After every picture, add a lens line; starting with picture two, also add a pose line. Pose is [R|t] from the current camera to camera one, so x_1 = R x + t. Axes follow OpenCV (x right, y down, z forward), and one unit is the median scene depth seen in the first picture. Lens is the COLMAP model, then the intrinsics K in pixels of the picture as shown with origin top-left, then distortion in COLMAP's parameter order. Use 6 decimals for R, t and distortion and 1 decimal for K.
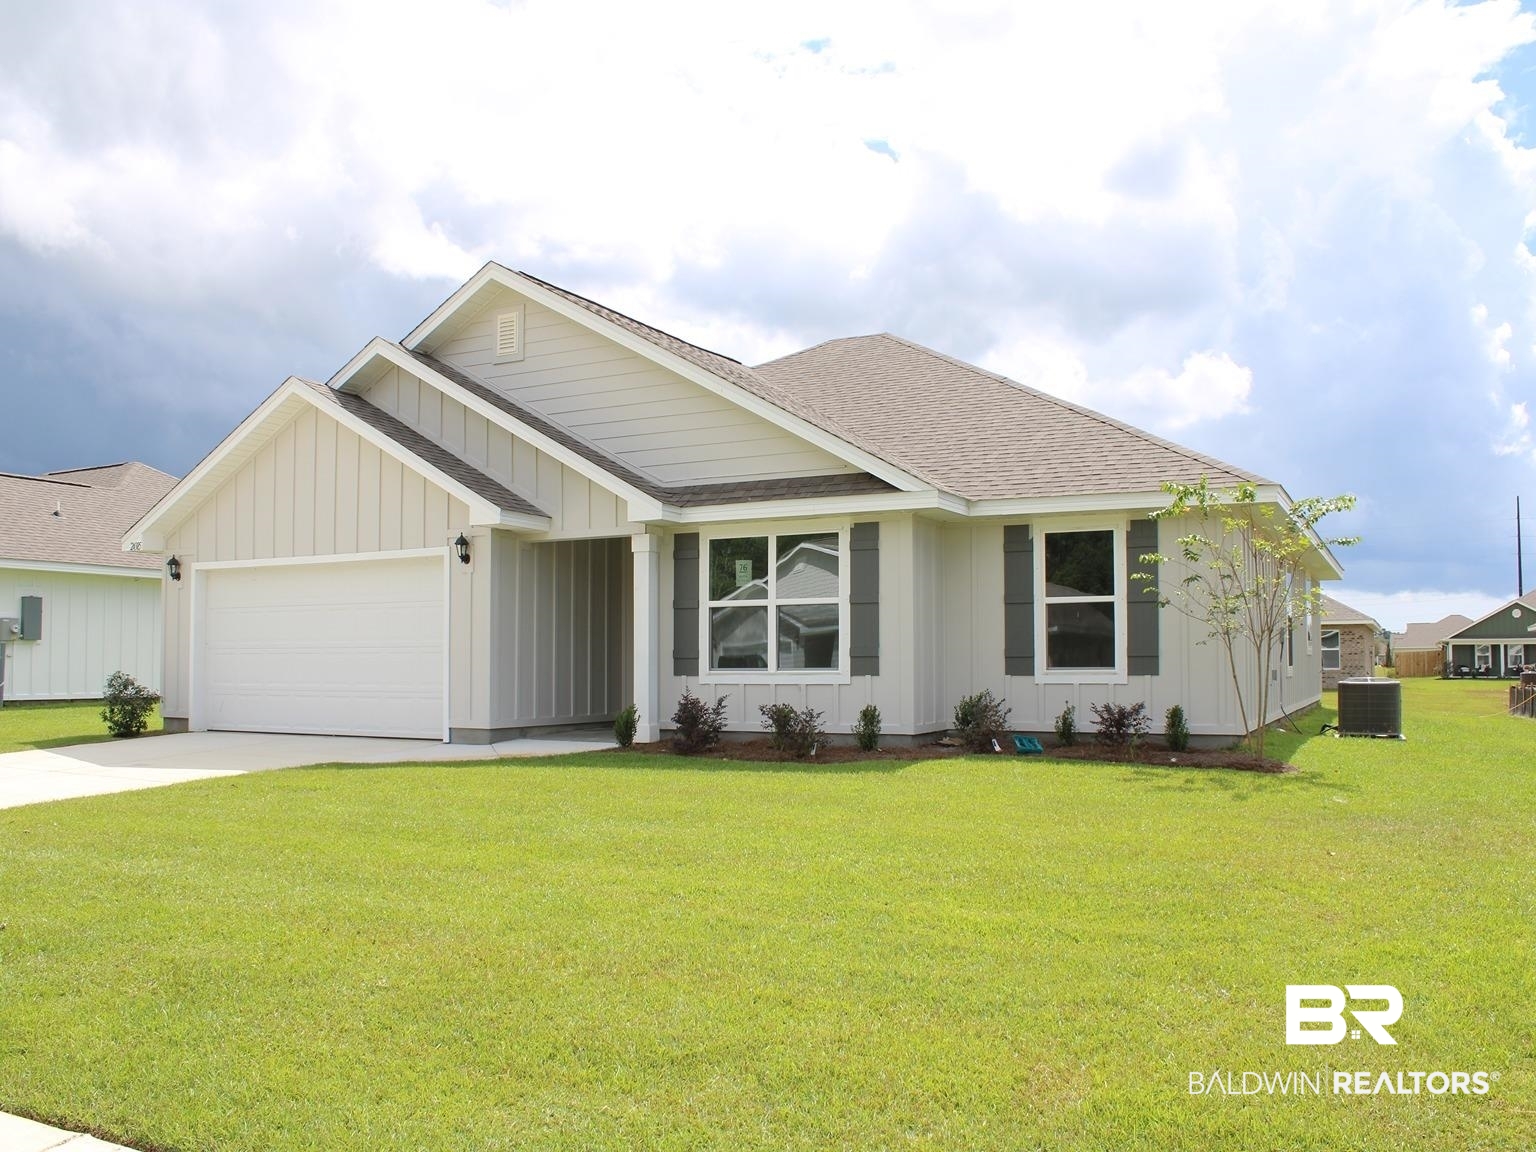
lens RADIAL K [[1285.2, 0, 762.2], [0, 1285.2, 619.2], [0, 0, 1]] dist [-0.176673, 0.190289]
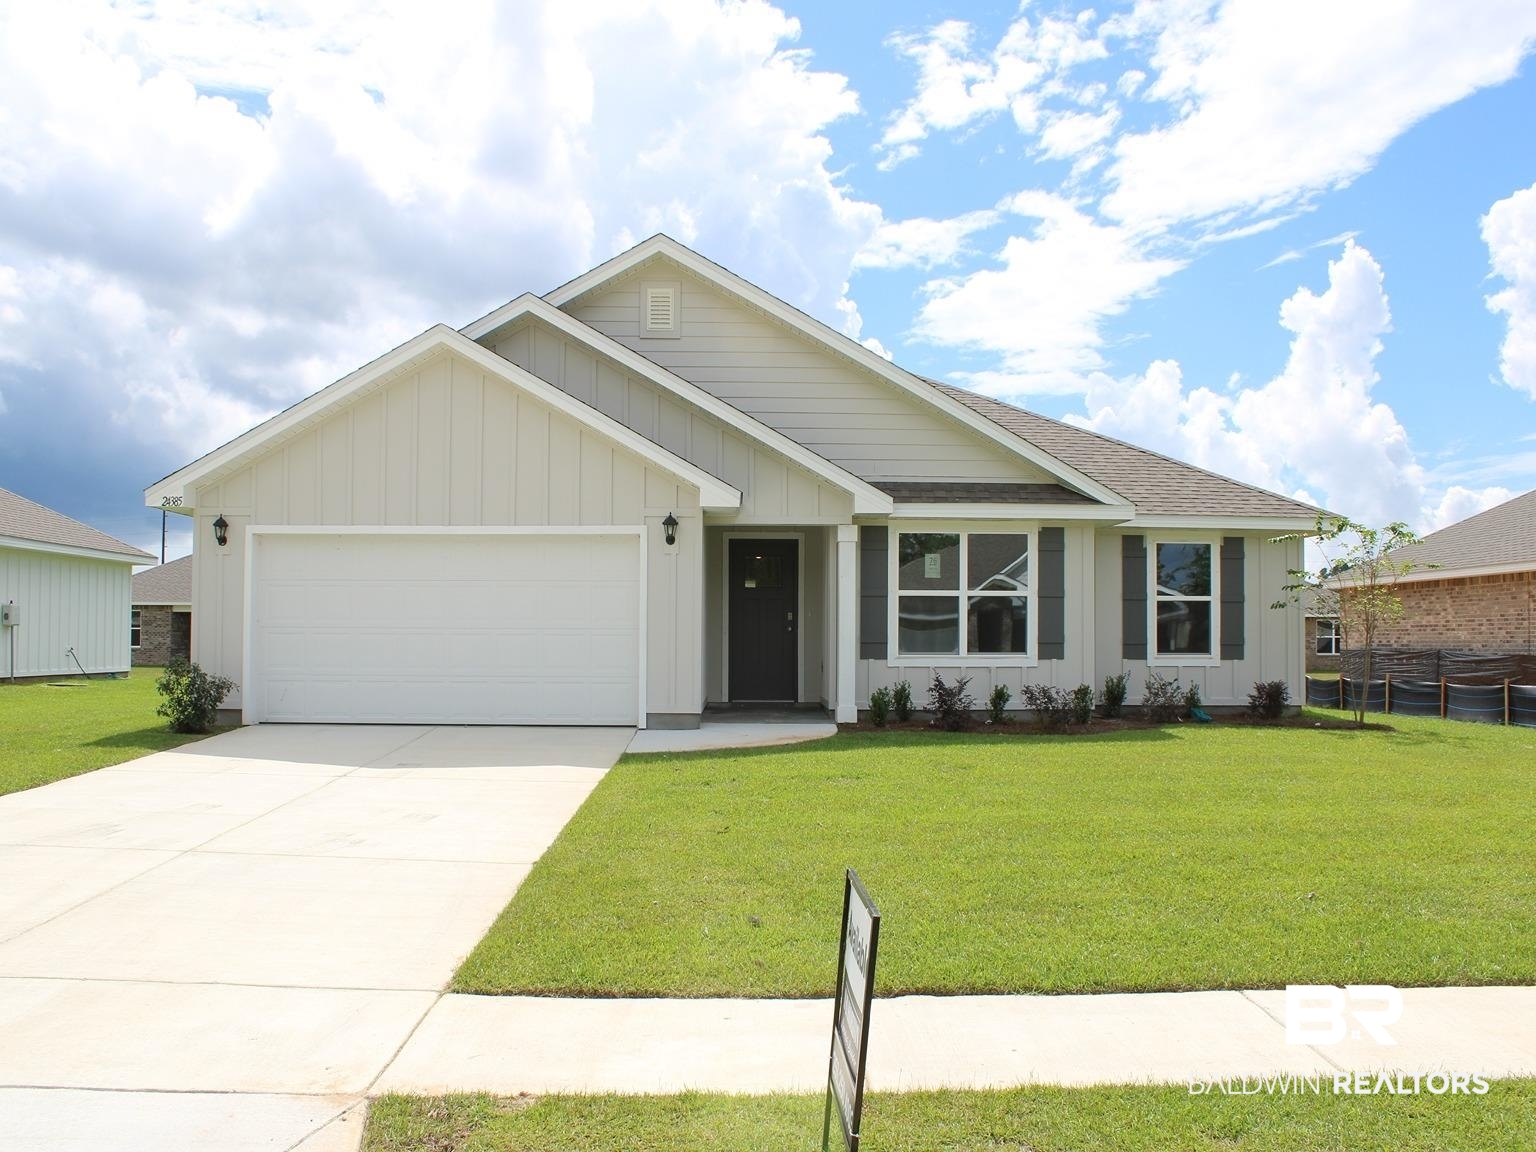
lens RADIAL K [[1285.2, 0, 762.2], [0, 1285.2, 619.2], [0, 0, 1]] dist [-0.176673, 0.190289]
pose [[0.875807, 0.016475, 0.482380, -0.667736], [-0.023163, 0.999700, 0.007911, 0.004347], [-0.482105, -0.018101, 0.875926, 0.109820]]
